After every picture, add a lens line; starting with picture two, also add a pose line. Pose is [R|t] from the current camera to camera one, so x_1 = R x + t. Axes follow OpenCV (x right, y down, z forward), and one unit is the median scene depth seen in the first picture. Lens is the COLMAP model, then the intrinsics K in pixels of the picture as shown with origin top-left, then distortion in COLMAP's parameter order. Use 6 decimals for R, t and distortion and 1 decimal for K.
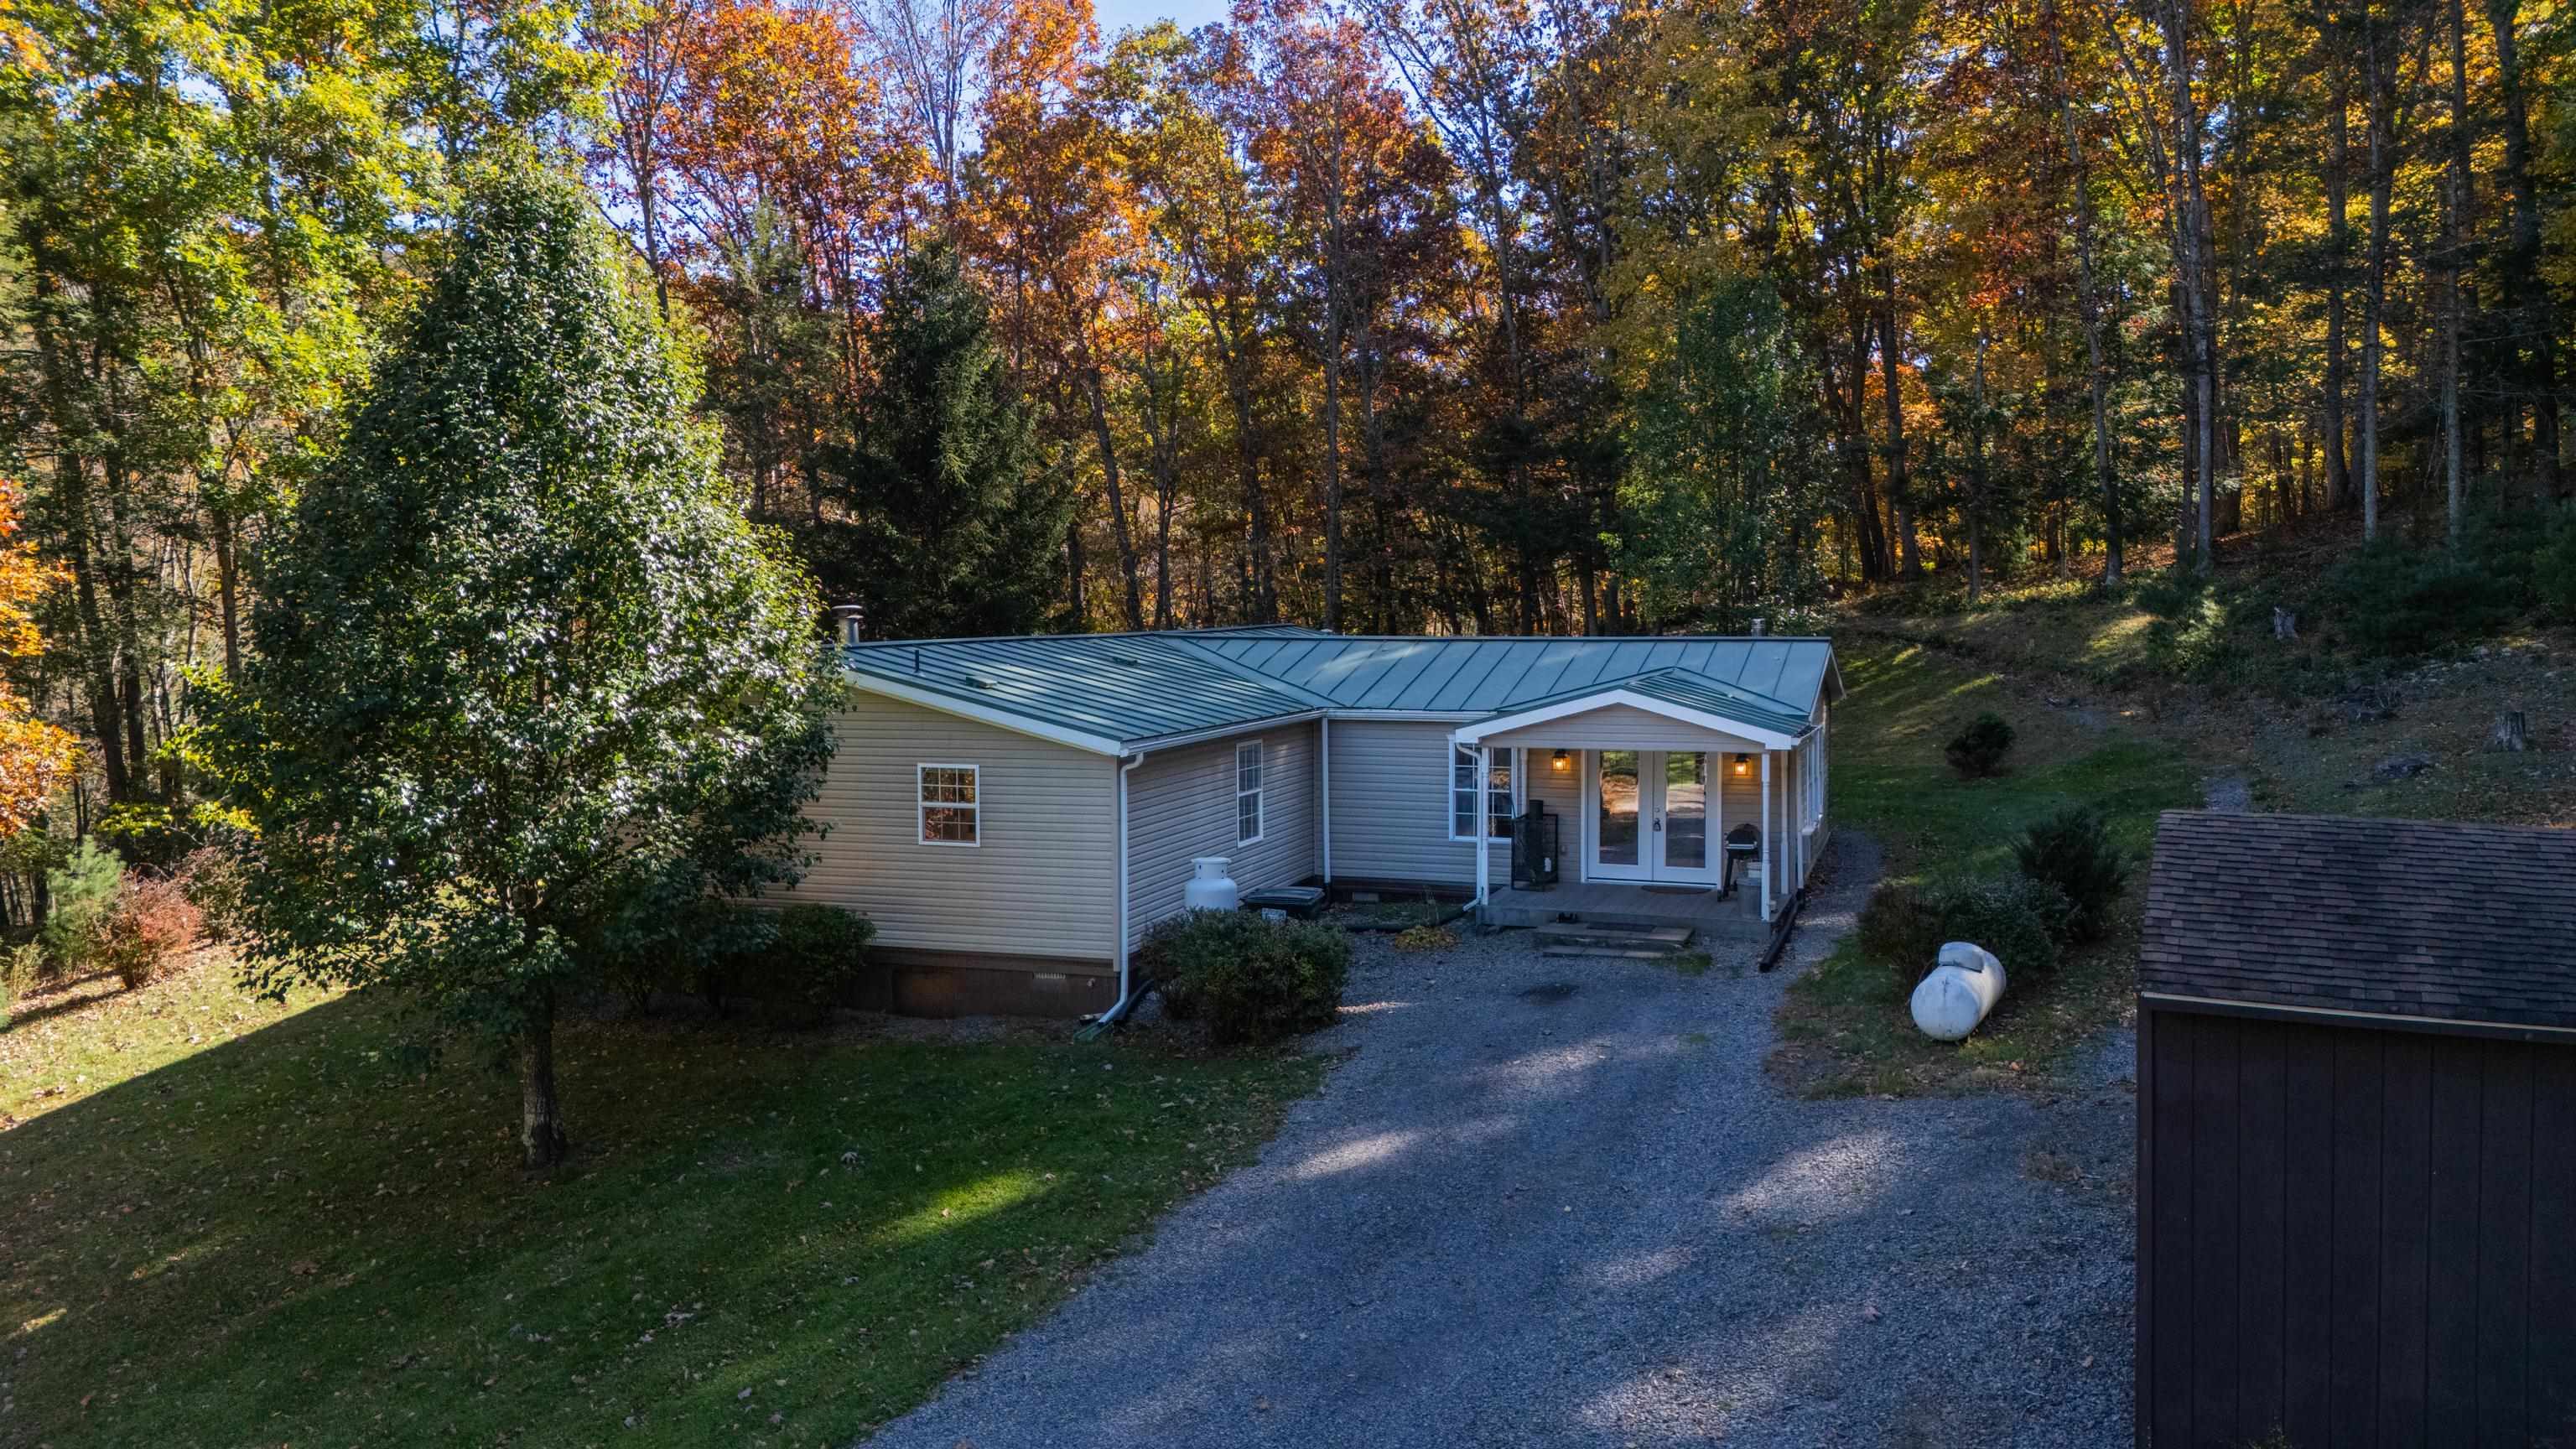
lens RADIAL K [[1835.7, 0, 1288.0], [0, 1835.7, 724.5], [0, 0, 1]] dist [0.001679, -0.018577]
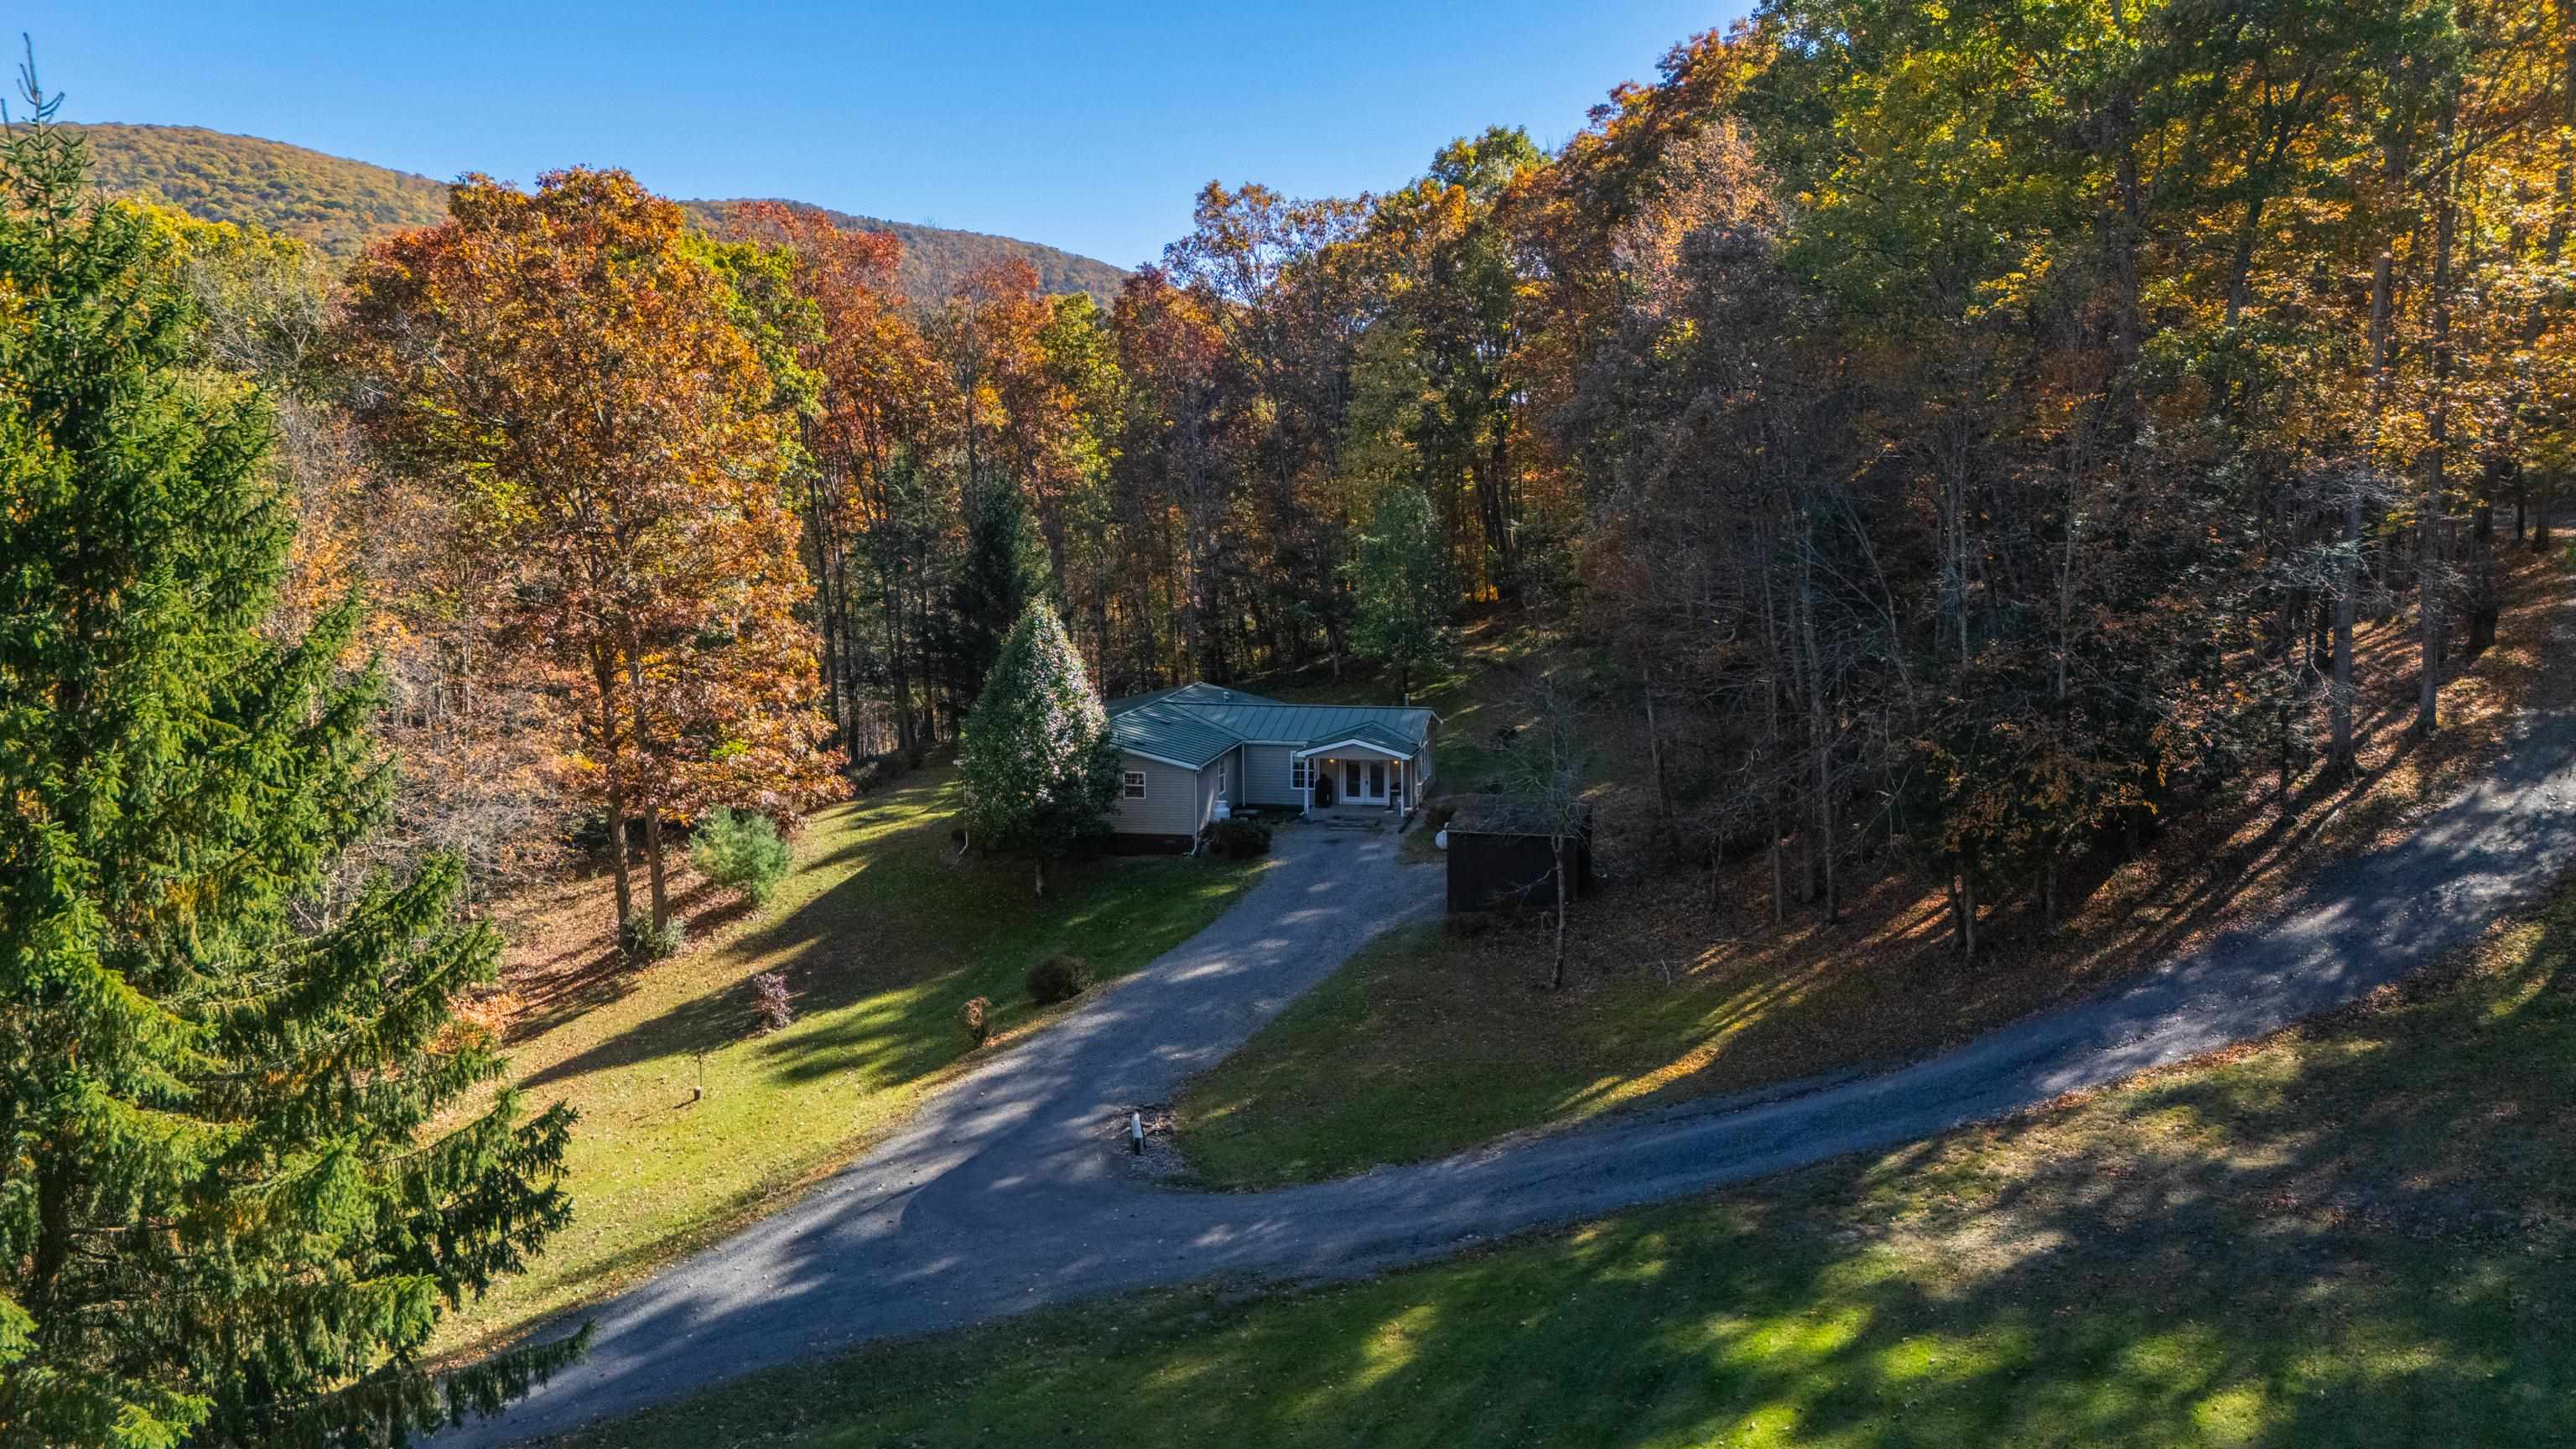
lens RADIAL K [[1844.9, 0, 1288.0], [0, 1844.9, 724.5], [0, 0, 1]] dist [0.060592, -0.094693]
pose [[0.988710, -0.017576, 0.148806, -0.320591], [0.008999, 0.998269, 0.058116, -0.190411], [-0.149570, -0.056121, 0.987157, -1.673148]]
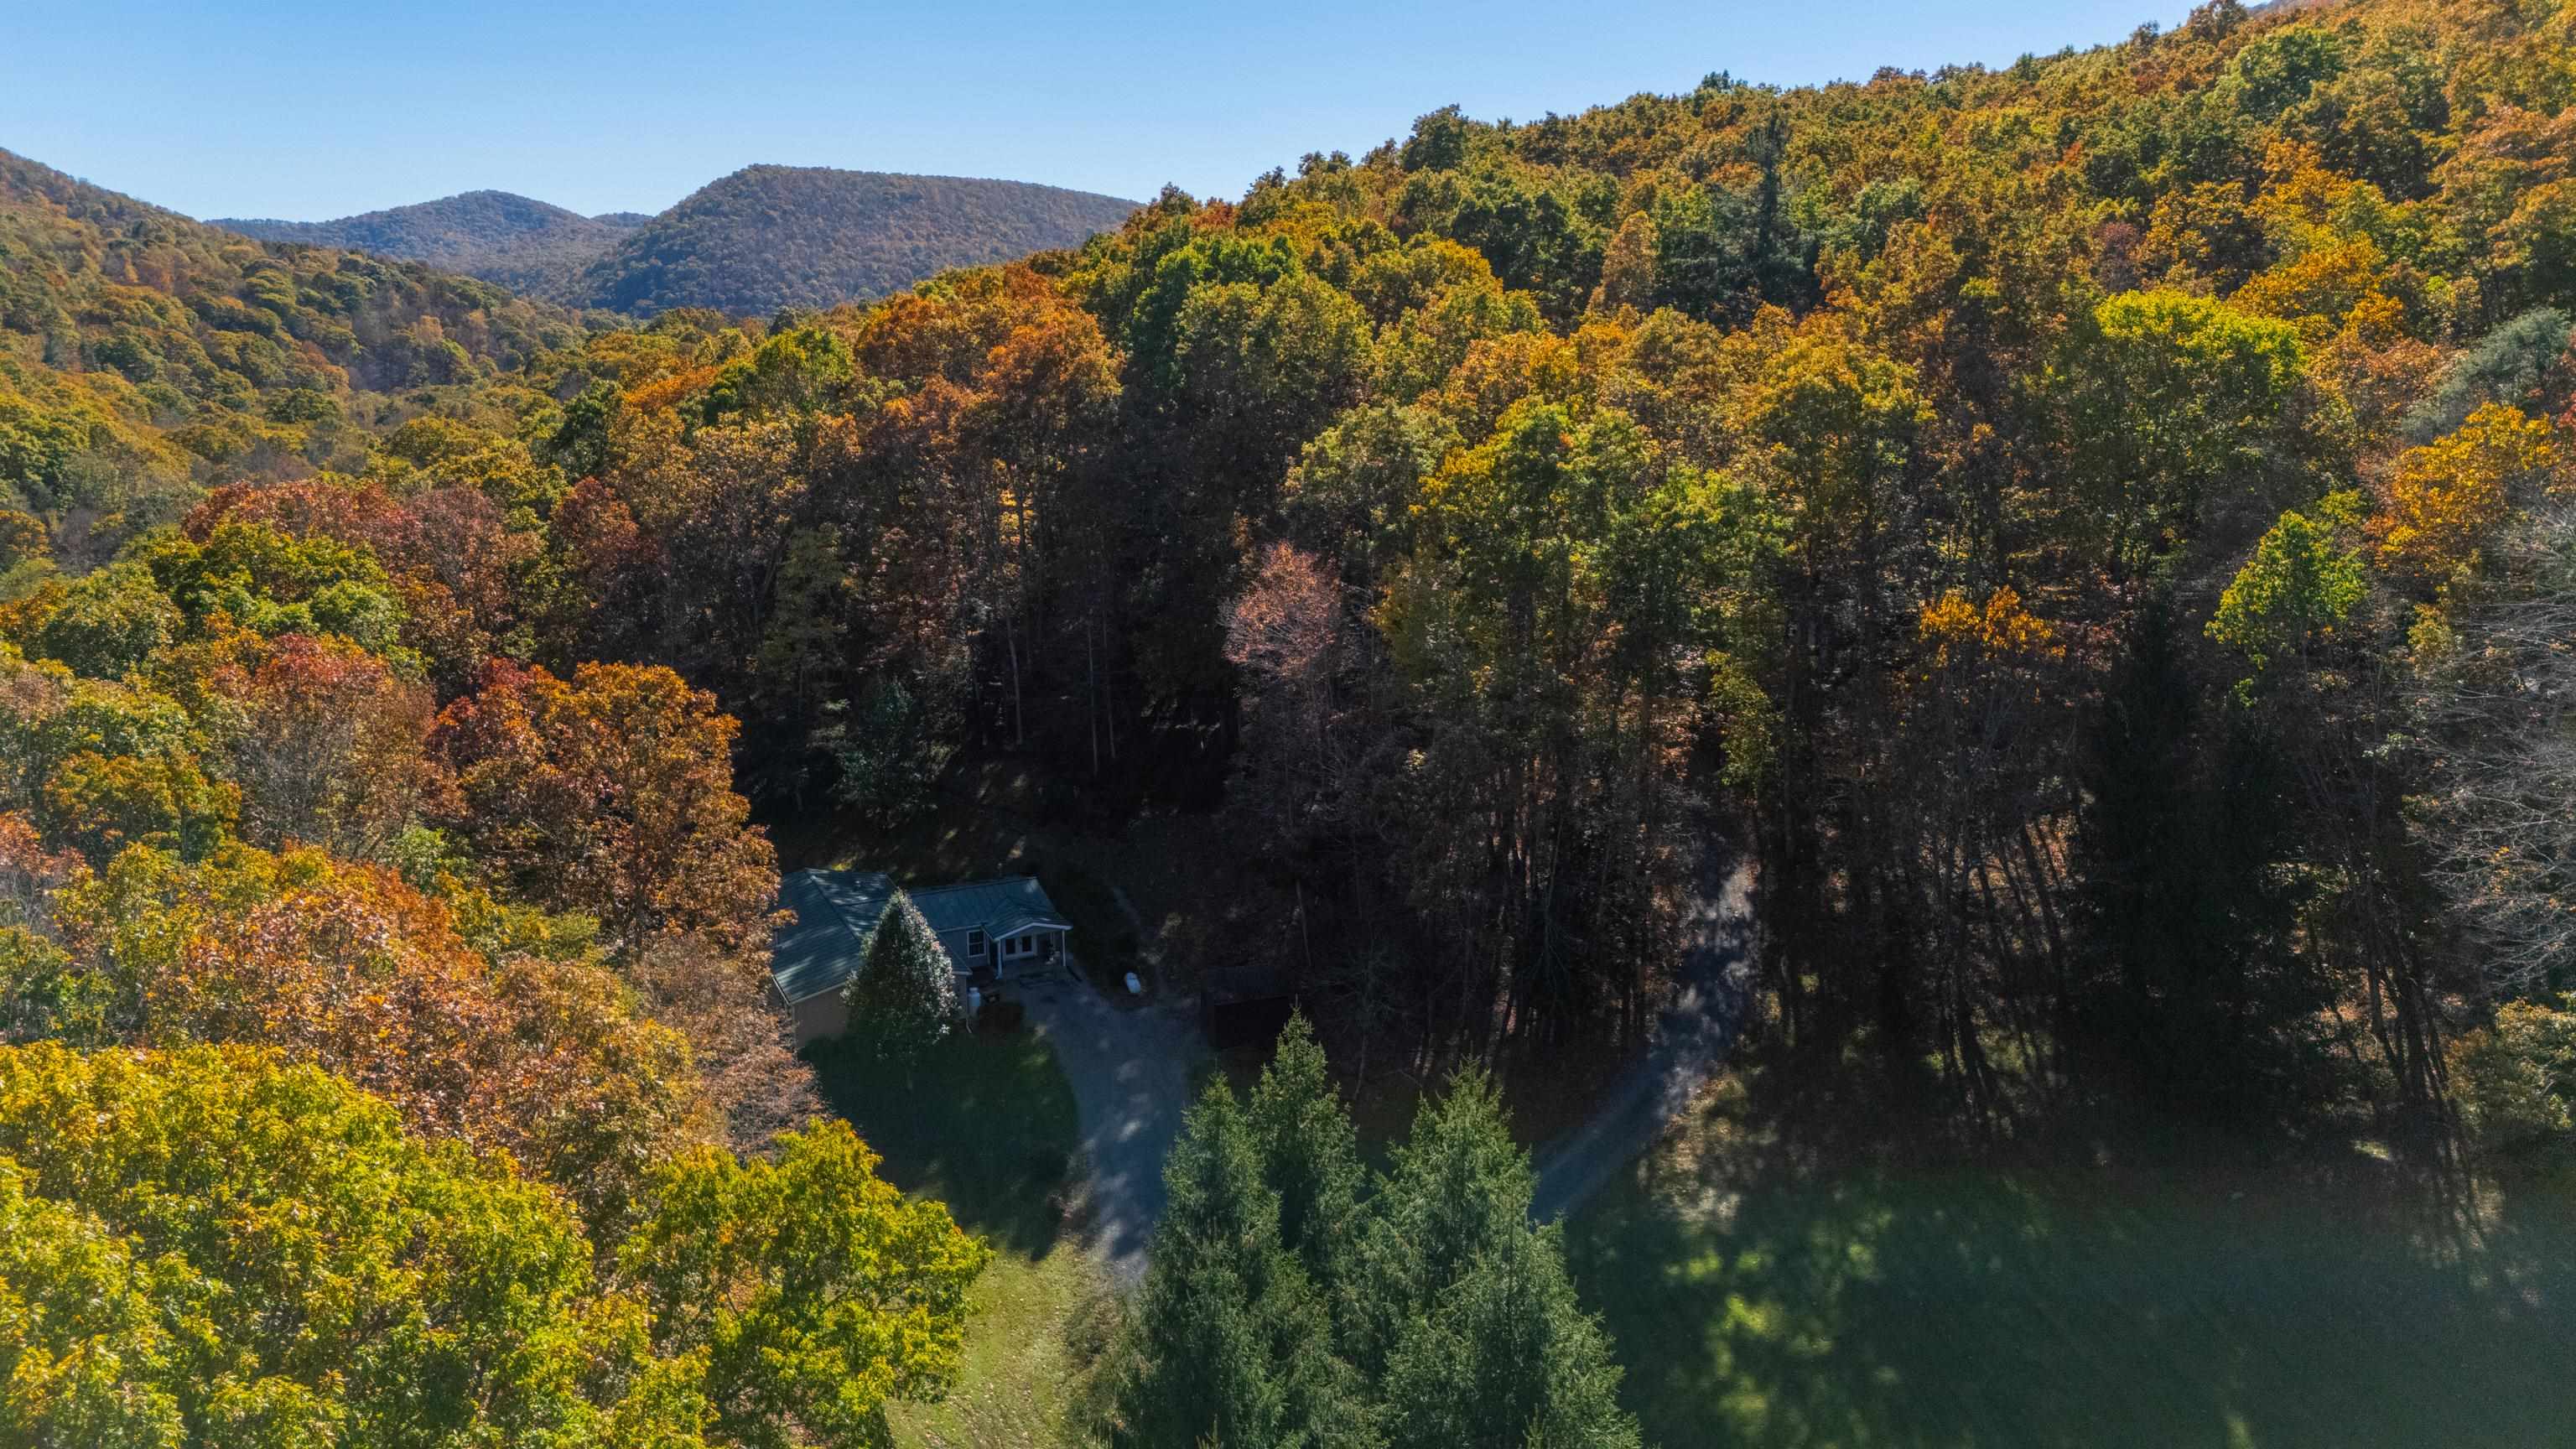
lens RADIAL K [[1835.7, 0, 1288.0], [0, 1835.7, 724.5], [0, 0, 1]] dist [0.001679, -0.018577]
pose [[0.685654, -0.154549, 0.711332, -2.113912], [0.037086, 0.983349, 0.177902, -1.073501], [-0.726983, -0.095599, 0.679969, -2.017106]]
